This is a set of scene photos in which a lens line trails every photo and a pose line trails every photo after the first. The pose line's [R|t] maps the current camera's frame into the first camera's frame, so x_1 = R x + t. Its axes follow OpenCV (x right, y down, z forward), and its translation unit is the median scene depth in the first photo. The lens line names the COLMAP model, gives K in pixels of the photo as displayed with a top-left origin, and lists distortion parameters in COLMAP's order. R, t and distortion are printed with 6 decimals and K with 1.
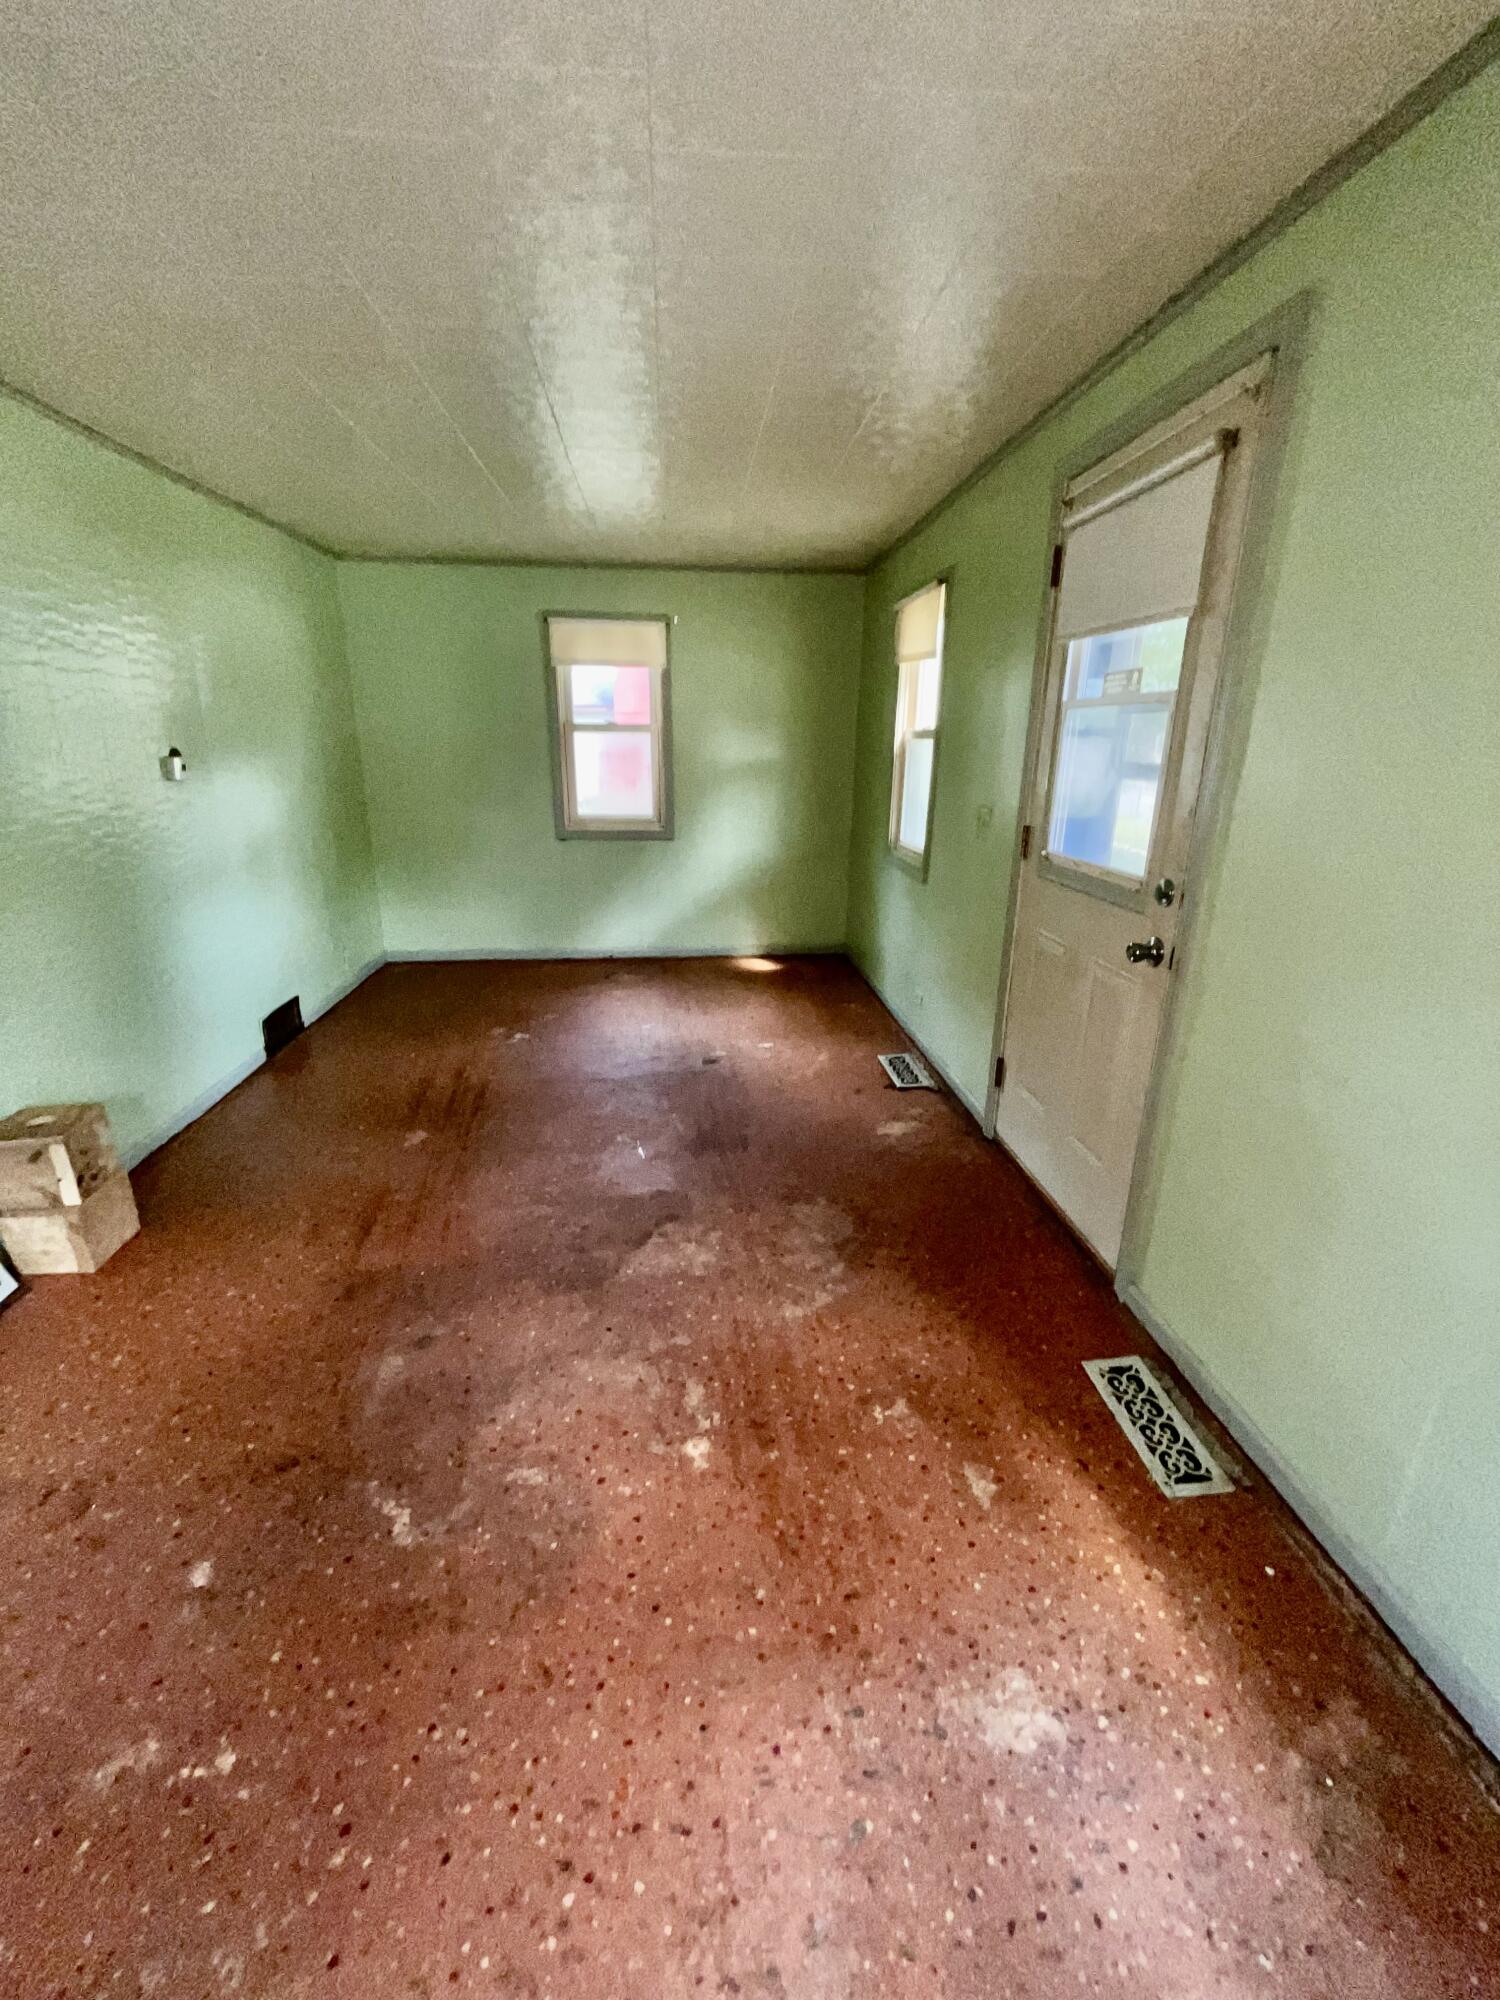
lens RADIAL K [[804.9, 0, 754.3], [0, 804.9, 994.1], [0, 0, 1]] dist [-0.005953, 0.000434]
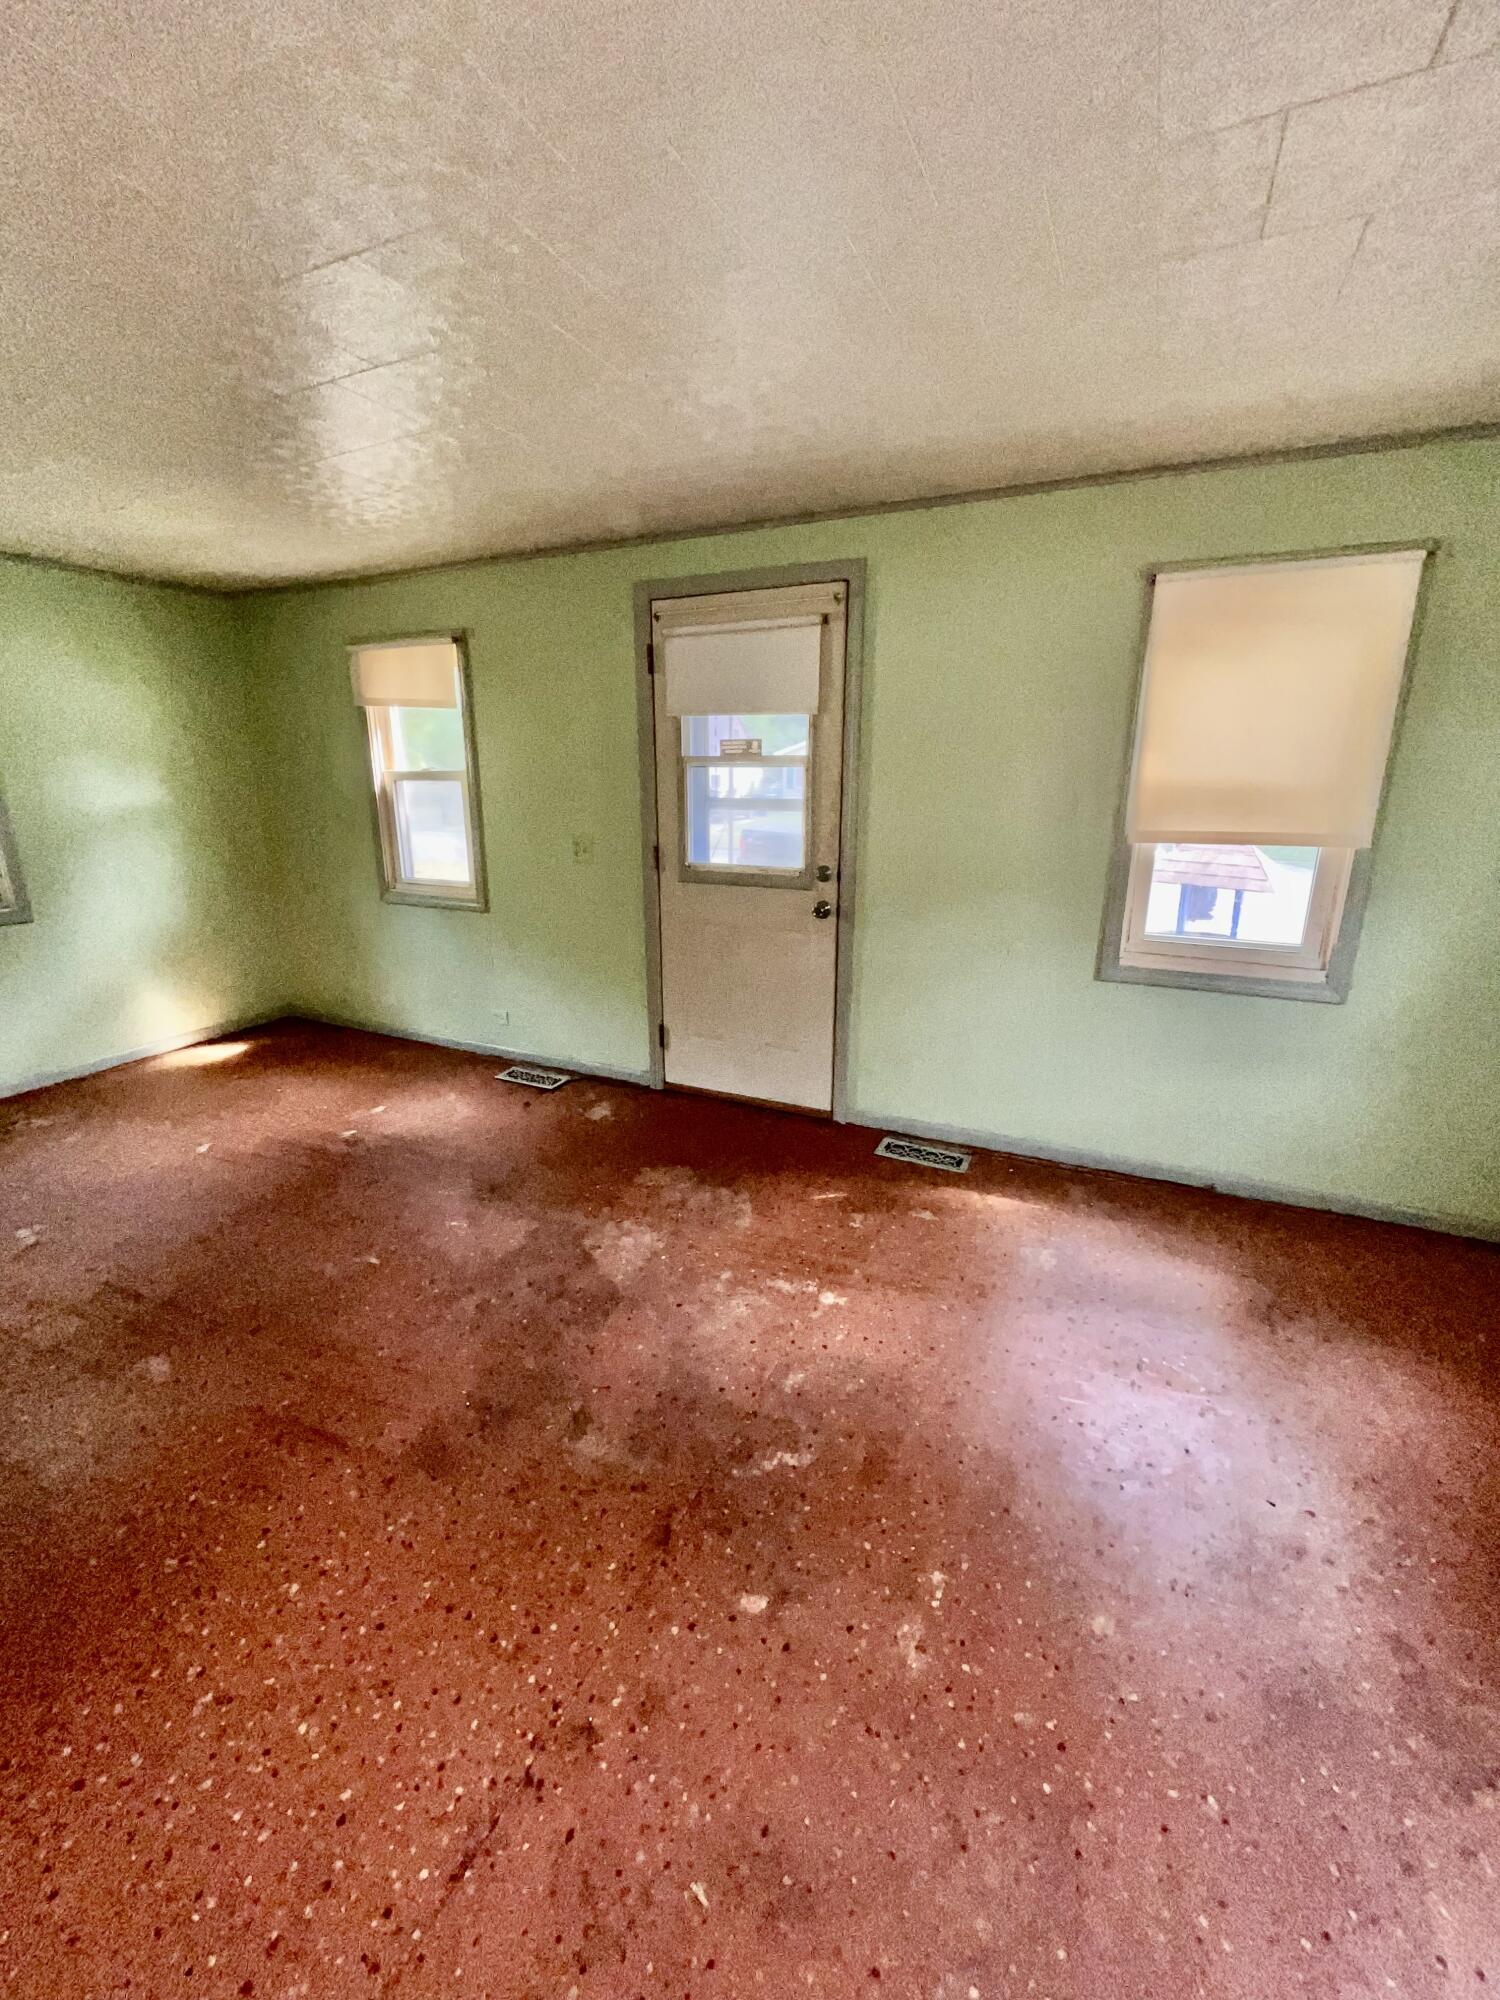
lens RADIAL K [[804.9, 0, 753.8], [0, 804.9, 999.0], [0, 0, 1]] dist [-0.005953, 0.000434]
pose [[0.512986, -0.245236, 0.822621, -1.015305], [0.262927, 0.957150, 0.121380, -0.118390], [-0.817138, 0.154023, 0.555484, 0.220686]]
